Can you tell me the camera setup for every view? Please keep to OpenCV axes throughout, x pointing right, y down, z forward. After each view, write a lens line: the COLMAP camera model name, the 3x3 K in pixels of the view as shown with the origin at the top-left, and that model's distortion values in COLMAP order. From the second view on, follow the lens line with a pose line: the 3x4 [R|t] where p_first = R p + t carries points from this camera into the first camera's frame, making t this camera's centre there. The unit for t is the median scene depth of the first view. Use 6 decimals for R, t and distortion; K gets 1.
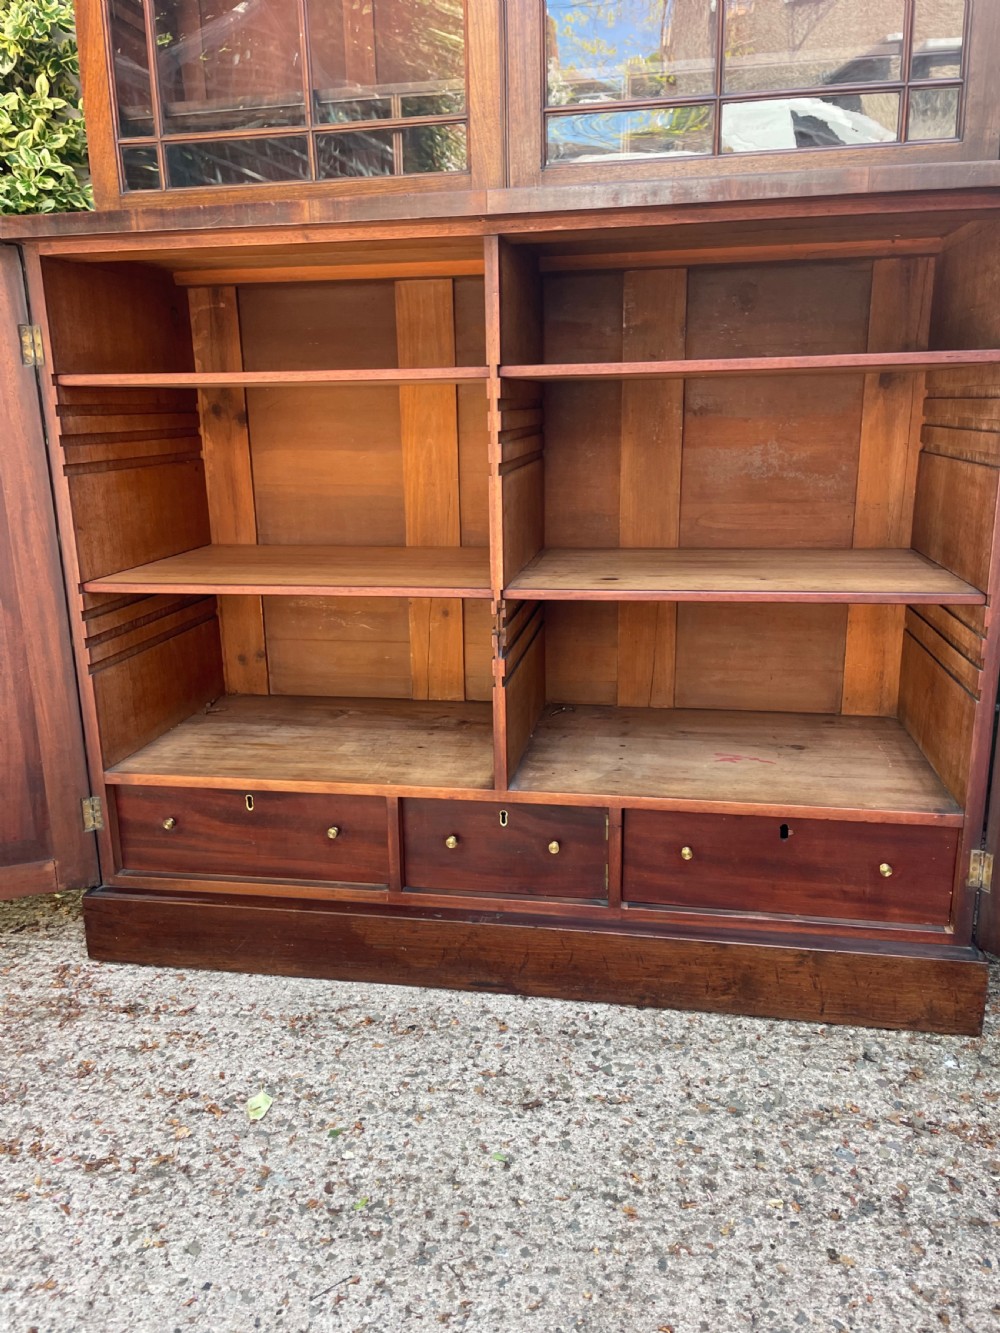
lens RADIAL K [[1001.7, 0, 494.0], [0, 1001.7, 656.8], [0, 0, 1]] dist [0.087580, -0.118280]
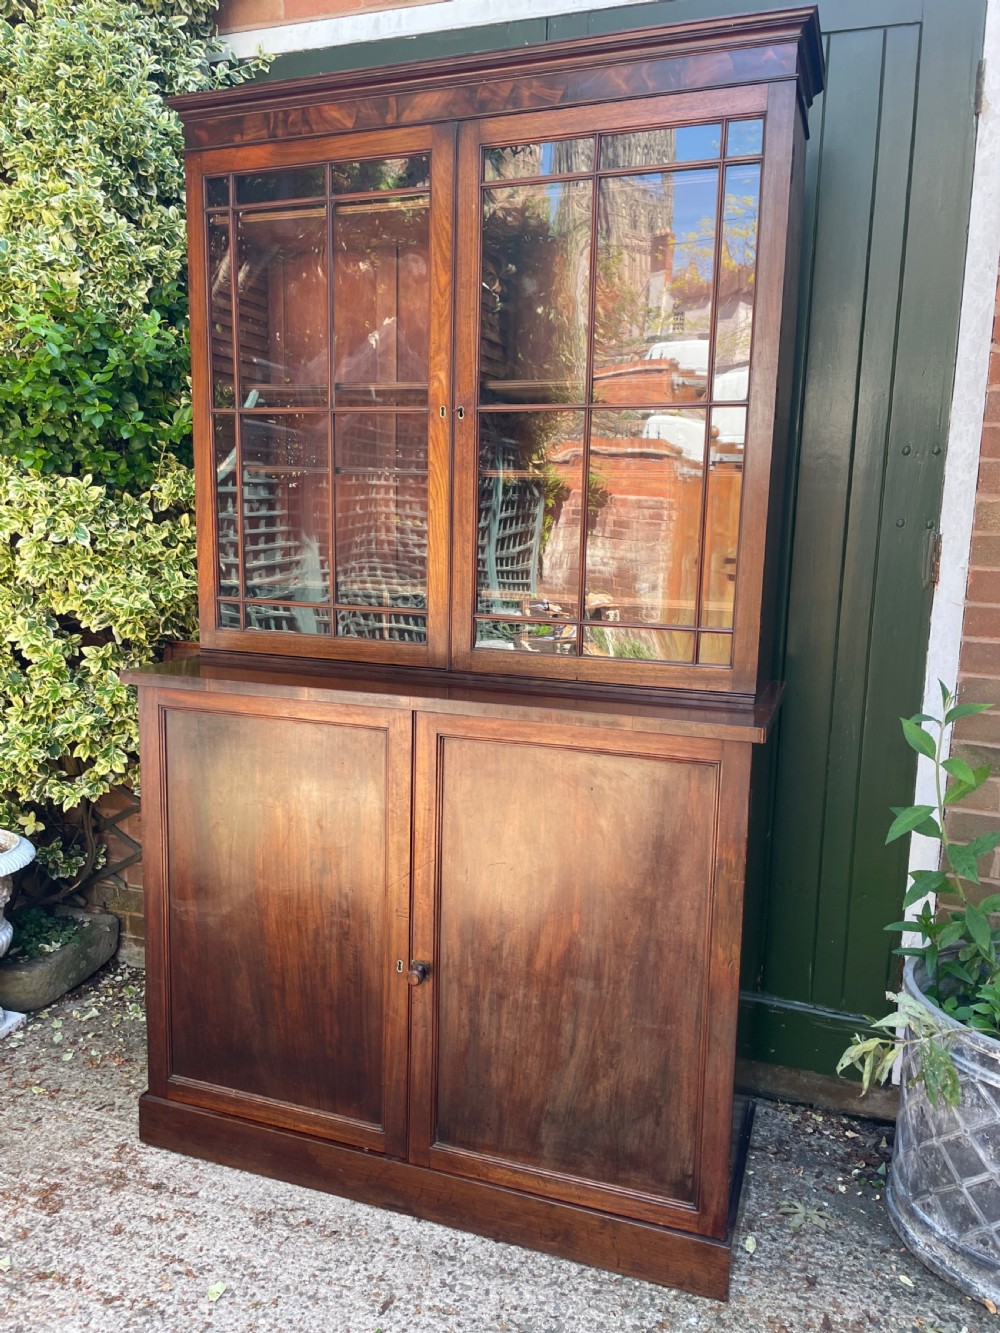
lens RADIAL K [[1001.6, 0, 499.0], [0, 1001.6, 660.9], [0, 0, 1]] dist [0.084829, -0.112626]
pose [[0.985783, 0.065417, -0.154766, 0.313443], [-0.080117, 0.992648, -0.090730, -0.320190], [0.147692, 0.101840, 0.983776, -0.460276]]
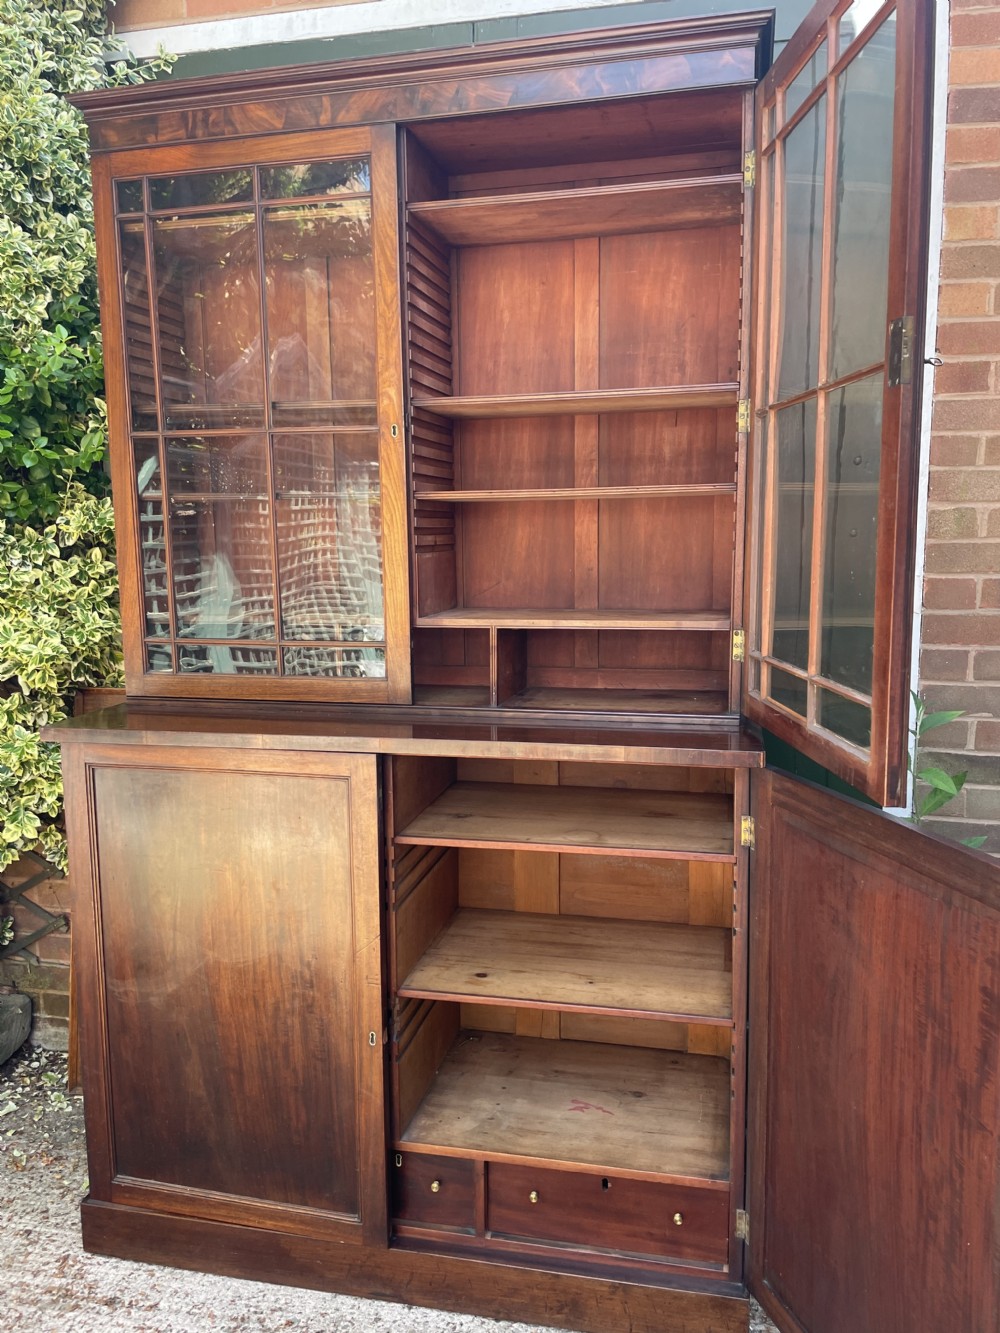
lens RADIAL K [[1003.8, 0, 516.0], [0, 1003.8, 658.4], [0, 0, 1]] dist [0.087569, -0.118234]
pose [[0.999424, 0.014151, -0.030847, 0.197491], [-0.017695, 0.992875, -0.117837, -0.339275], [0.028960, 0.118315, 0.992554, -0.391488]]
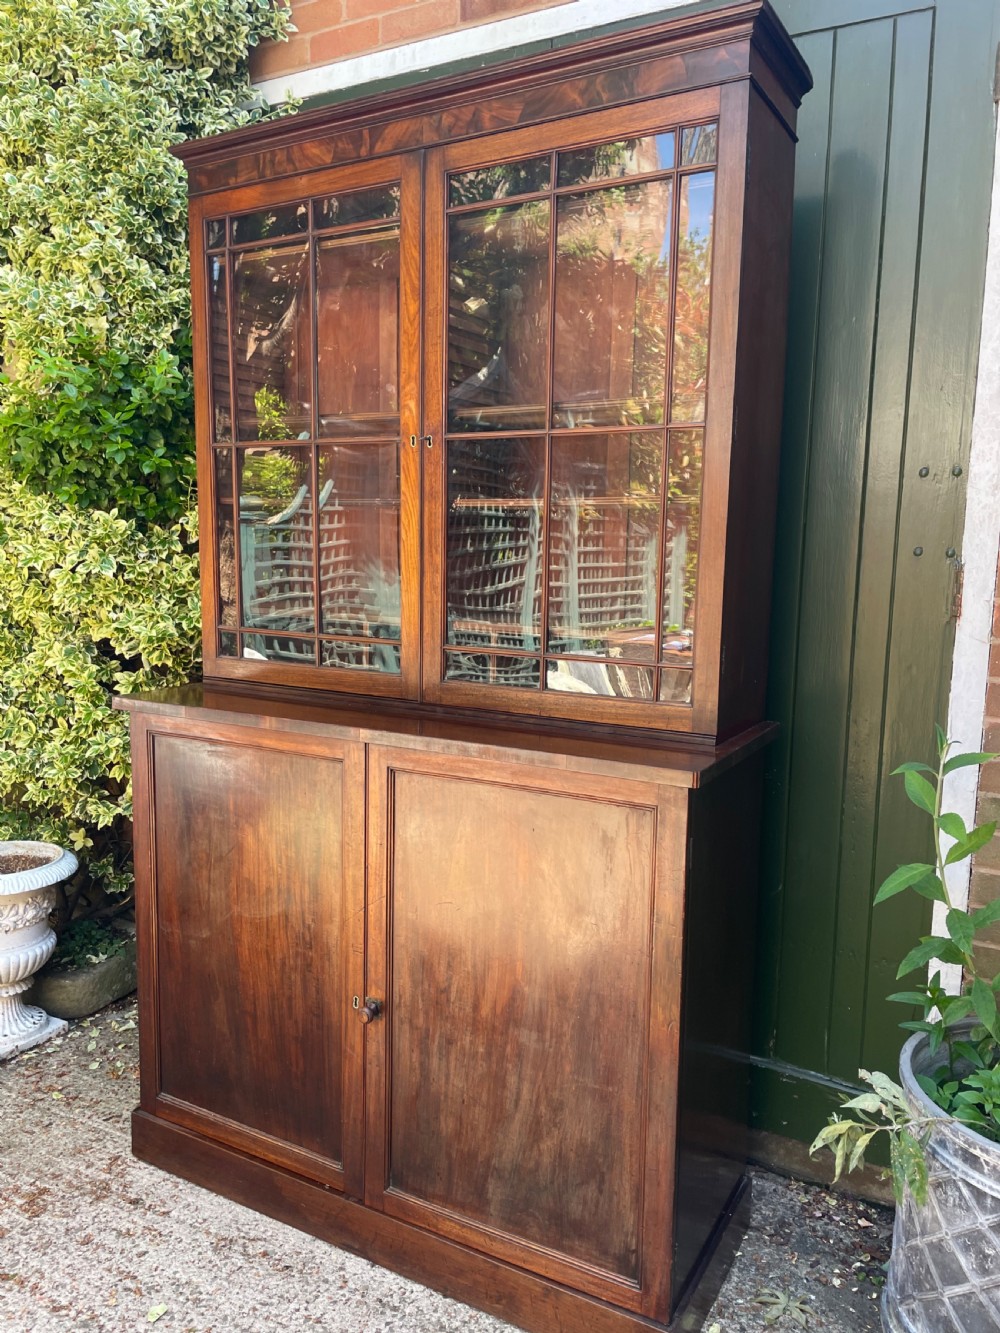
lens RADIAL K [[1003.8, 0, 498.0], [0, 1003.8, 669.4], [0, 0, 1]] dist [0.083999, -0.112597]
pose [[0.943845, 0.077627, -0.321140, 0.582717], [-0.113761, 0.988927, -0.095301, -0.355654], [0.310186, 0.126483, 0.942224, -0.358989]]
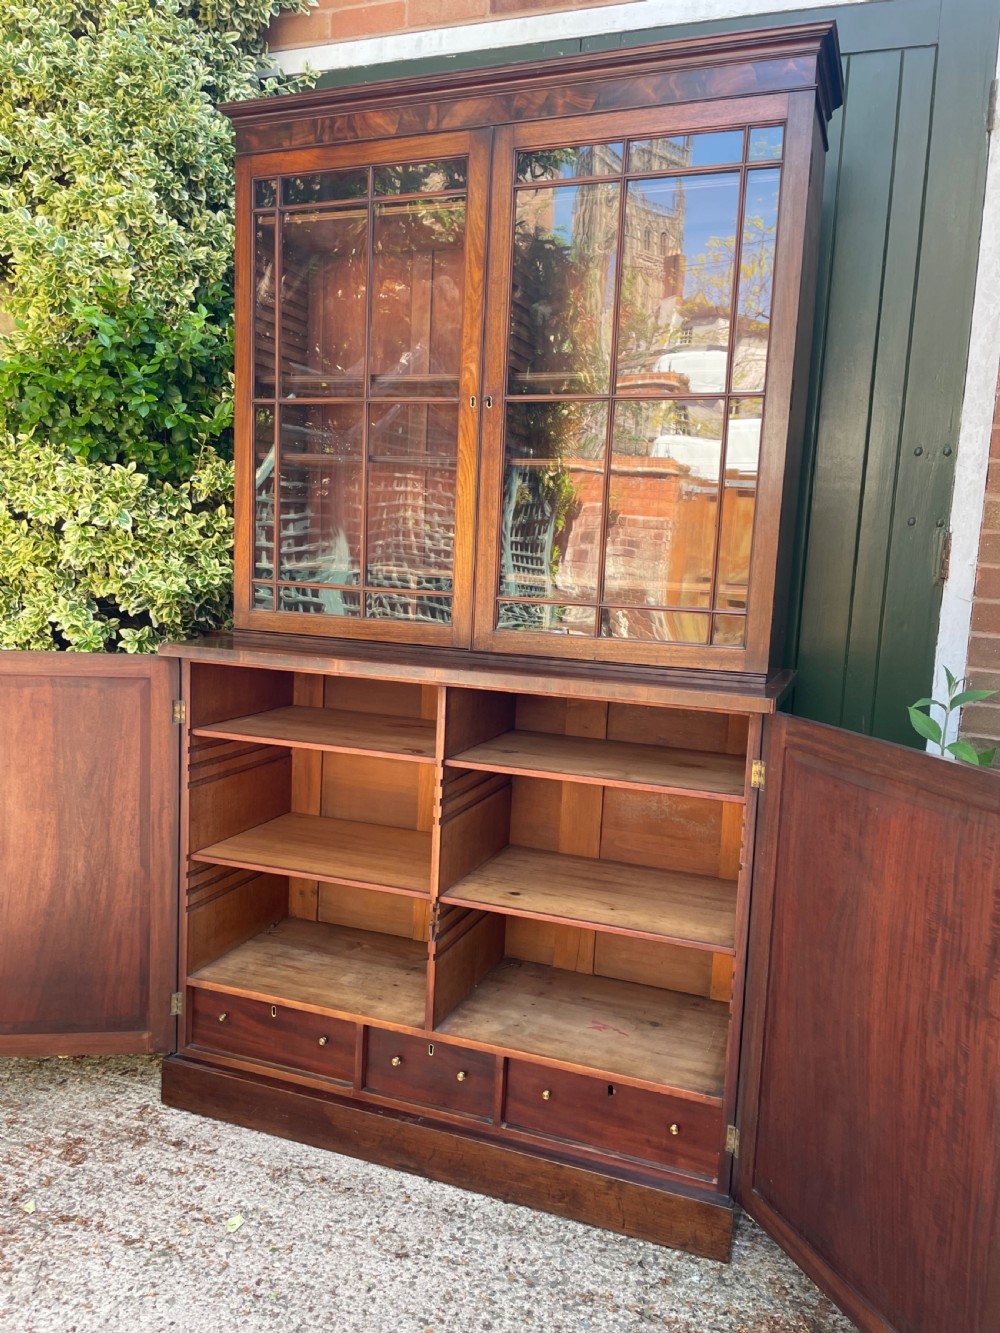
lens RADIAL K [[1003.5, 0, 501.0], [0, 1003.5, 672.0], [0, 0, 1]] dist [0.085184, -0.113946]
pose [[0.981461, 0.084769, -0.171897, 0.323807], [-0.105636, 0.987603, -0.116112, -0.227065], [0.159923, 0.132118, 0.978248, -0.512762]]
